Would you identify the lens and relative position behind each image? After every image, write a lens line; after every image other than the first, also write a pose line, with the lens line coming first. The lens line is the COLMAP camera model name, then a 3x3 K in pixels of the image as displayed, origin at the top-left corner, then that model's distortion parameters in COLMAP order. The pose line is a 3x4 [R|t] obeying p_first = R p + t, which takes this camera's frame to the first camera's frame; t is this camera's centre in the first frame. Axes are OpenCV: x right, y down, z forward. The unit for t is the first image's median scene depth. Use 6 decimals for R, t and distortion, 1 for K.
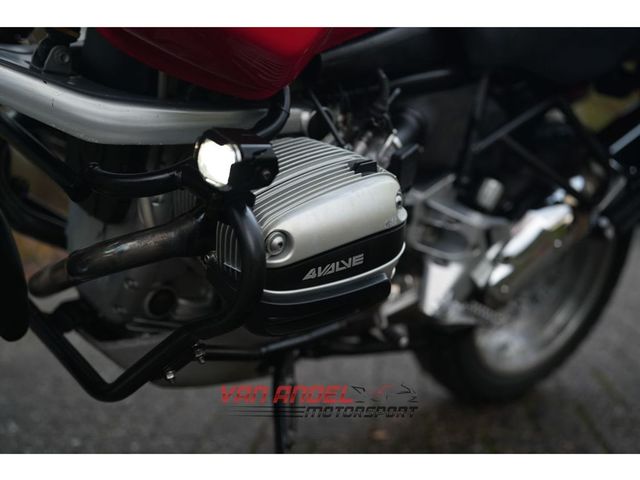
lens RADIAL K [[938.8, 0, 320.0], [0, 938.8, 240.0], [0, 0, 1]] dist [0.325312, 0.041736]
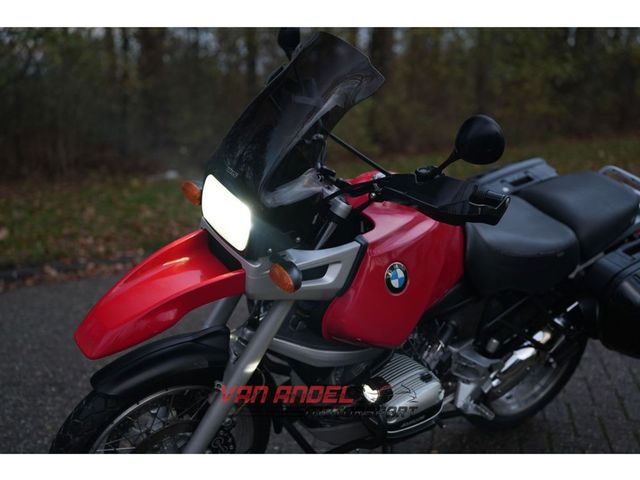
lens RADIAL K [[927.6, 0, 320.0], [0, 927.6, 240.0], [0, 0, 1]] dist [0.155283, 0.017163]
pose [[0.996152, 0.040129, -0.077921, -0.036698], [-0.032901, 0.995222, 0.091923, -0.445261], [0.081238, -0.089006, 0.992713, -0.959489]]
